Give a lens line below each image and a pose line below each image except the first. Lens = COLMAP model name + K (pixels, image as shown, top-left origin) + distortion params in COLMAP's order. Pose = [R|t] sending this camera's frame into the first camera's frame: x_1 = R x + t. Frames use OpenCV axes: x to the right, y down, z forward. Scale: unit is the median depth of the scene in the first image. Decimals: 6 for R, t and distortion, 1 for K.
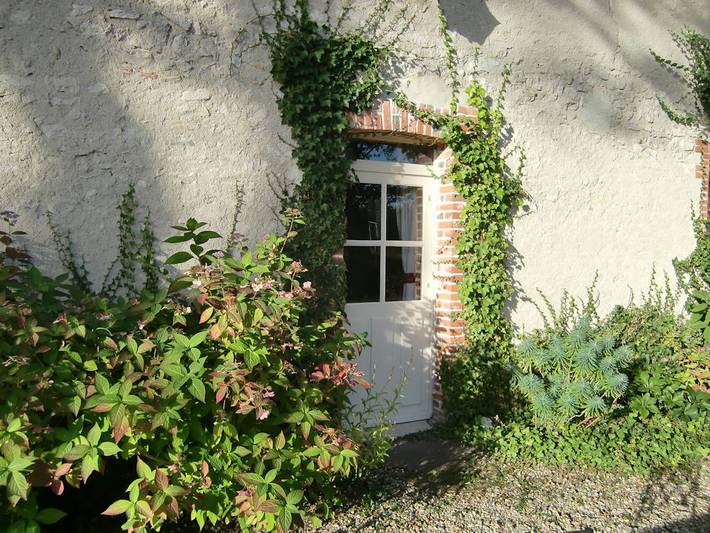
lens RADIAL K [[552.8, 0, 355.0], [0, 552.8, 266.5], [0, 0, 1]] dist [-0.067885, 0.000248]
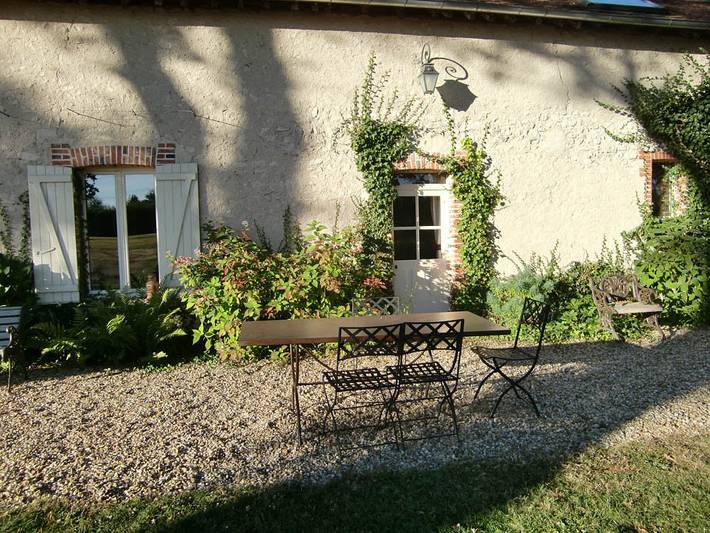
lens RADIAL K [[576.1, 0, 355.0], [0, 576.1, 266.5], [0, 0, 1]] dist [-0.128467, -0.000676]
pose [[0.963880, -0.023469, -0.265301, 0.359087], [0.027539, 0.999553, 0.011631, 0.059452], [0.264909, -0.018517, 0.964096, -0.919369]]
